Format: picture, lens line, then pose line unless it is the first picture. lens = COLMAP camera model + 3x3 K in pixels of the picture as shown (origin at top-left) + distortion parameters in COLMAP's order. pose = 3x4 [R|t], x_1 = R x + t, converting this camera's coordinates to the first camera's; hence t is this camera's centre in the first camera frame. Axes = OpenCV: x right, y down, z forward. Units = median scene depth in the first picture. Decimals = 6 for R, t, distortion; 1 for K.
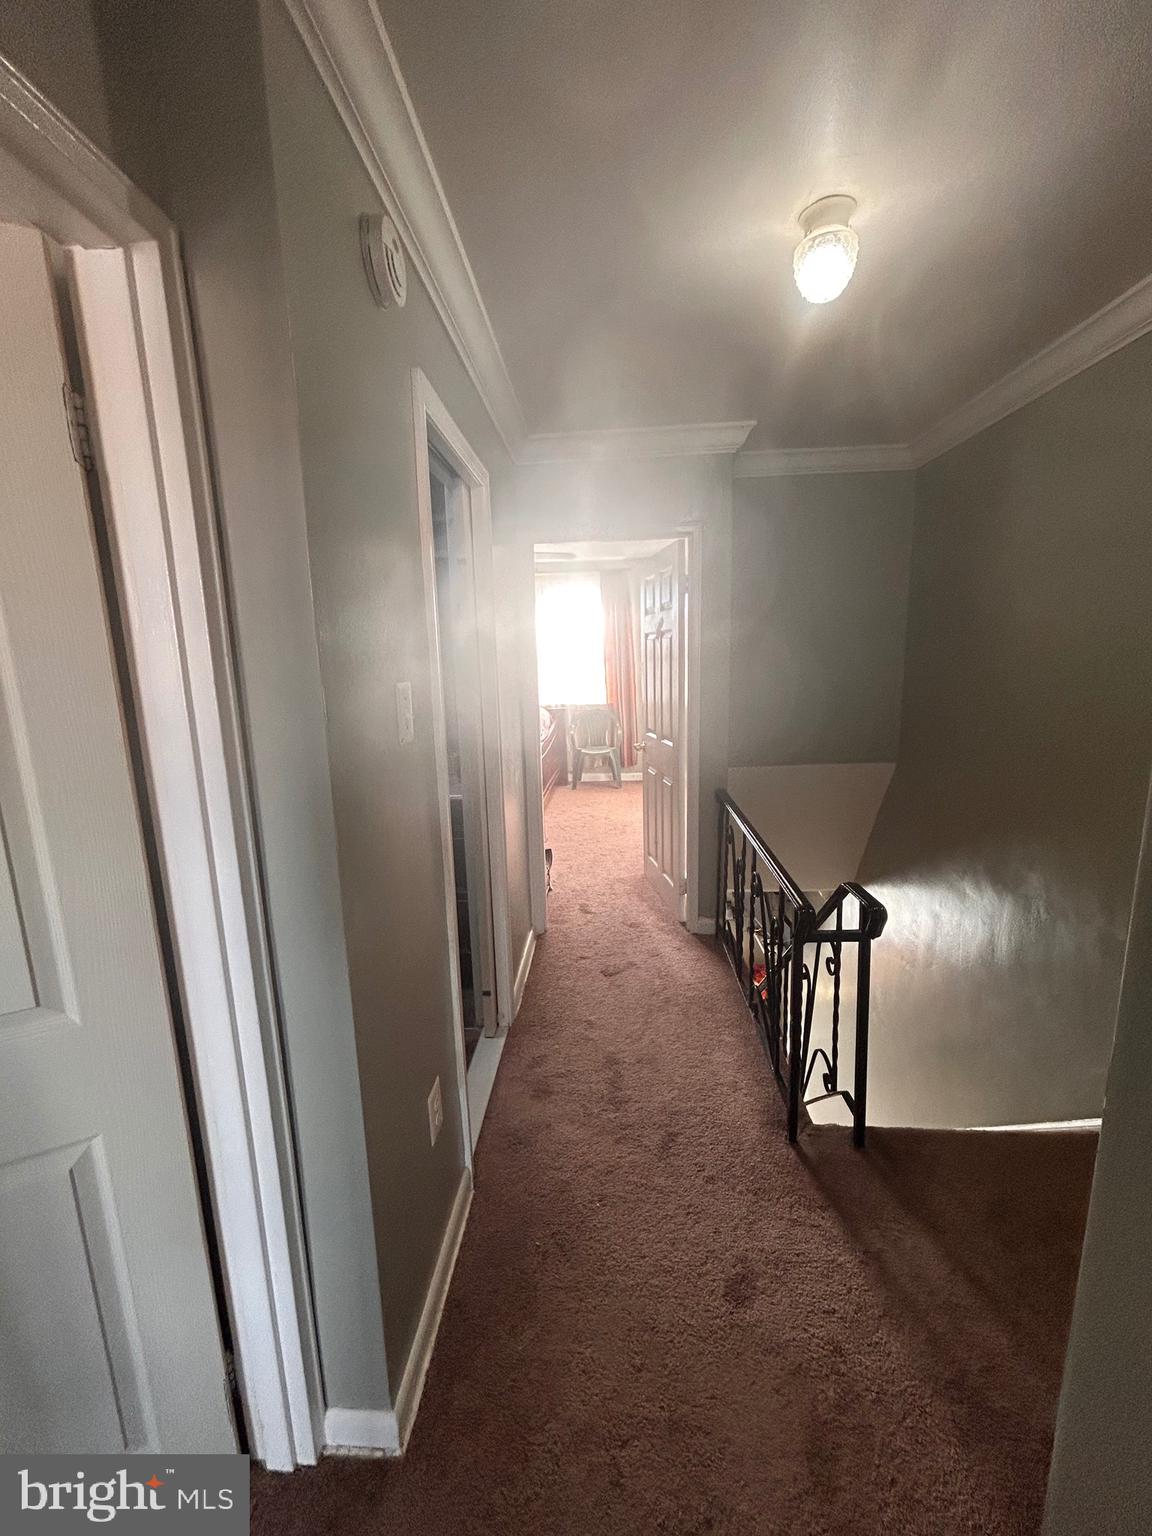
lens RADIAL K [[625.3, 0, 575.0], [0, 625.3, 769.1], [0, 0, 1]] dist [0.002506, 0.001025]
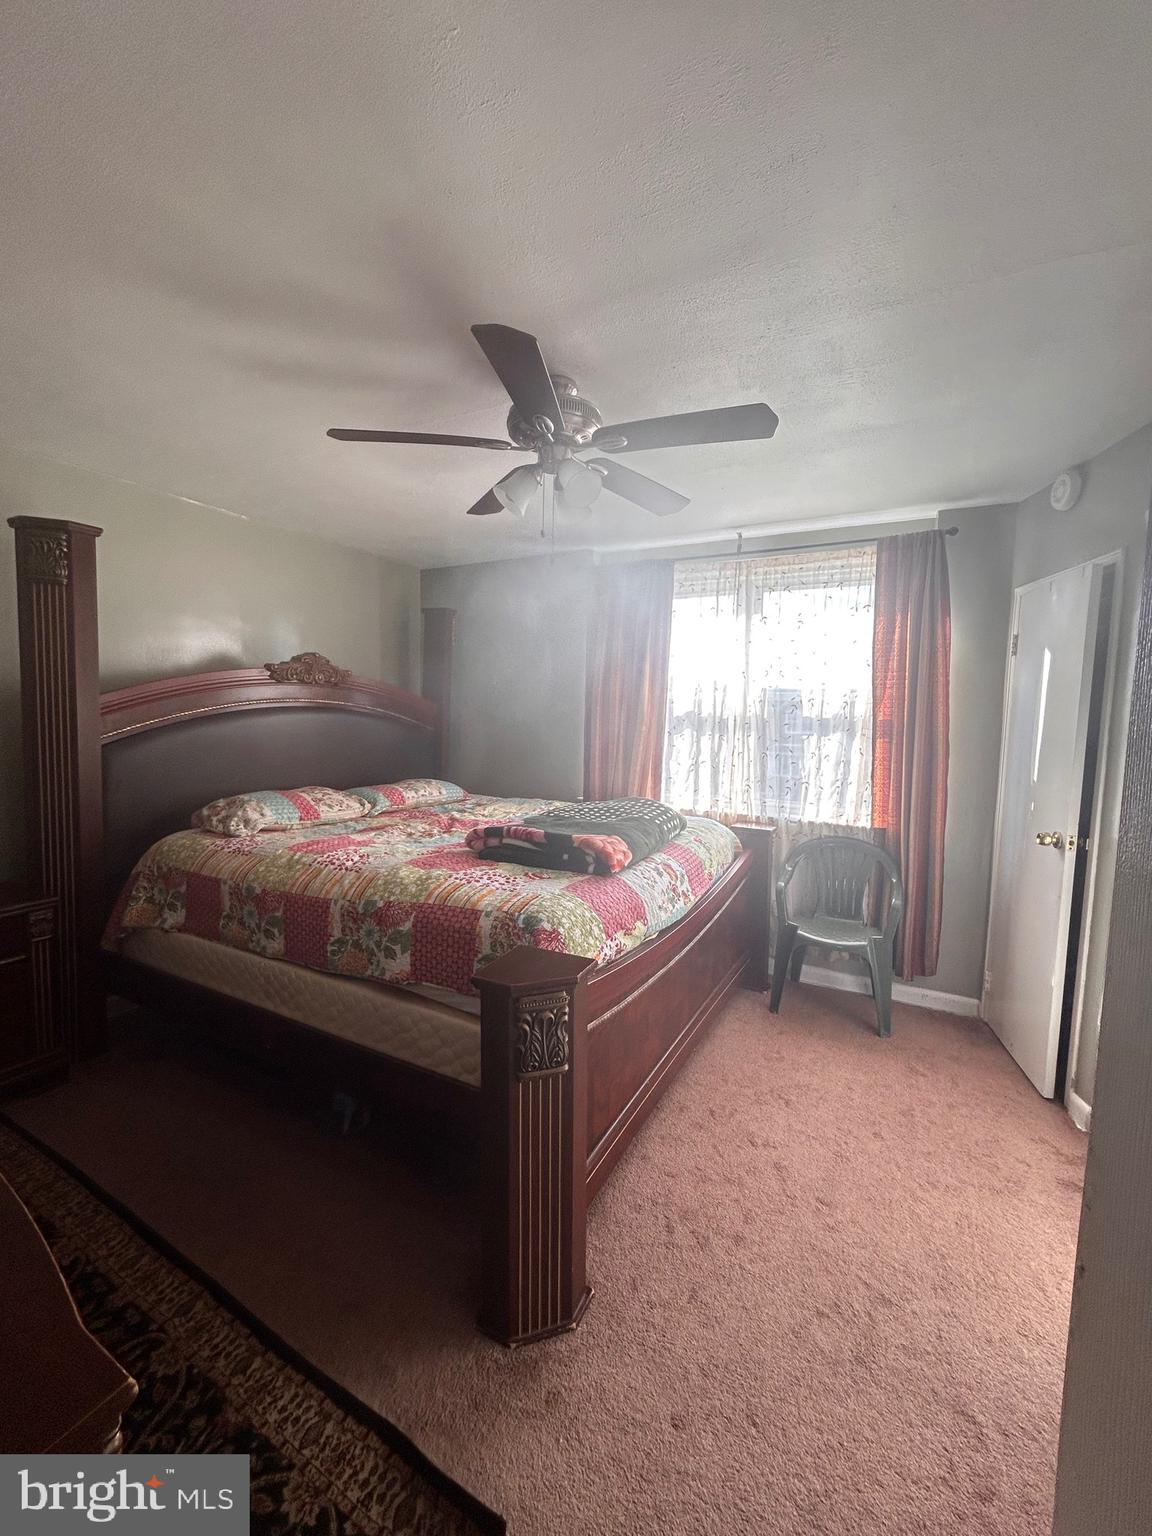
lens RADIAL K [[625.3, 0, 573.7], [0, 625.3, 763.7], [0, 0, 1]] dist [0.002506, 0.001025]
pose [[0.904477, 0.083923, -0.418184, 0.041559], [-0.122363, 0.990294, -0.065919, -0.094389], [0.408593, 0.110793, 0.905967, 0.495113]]
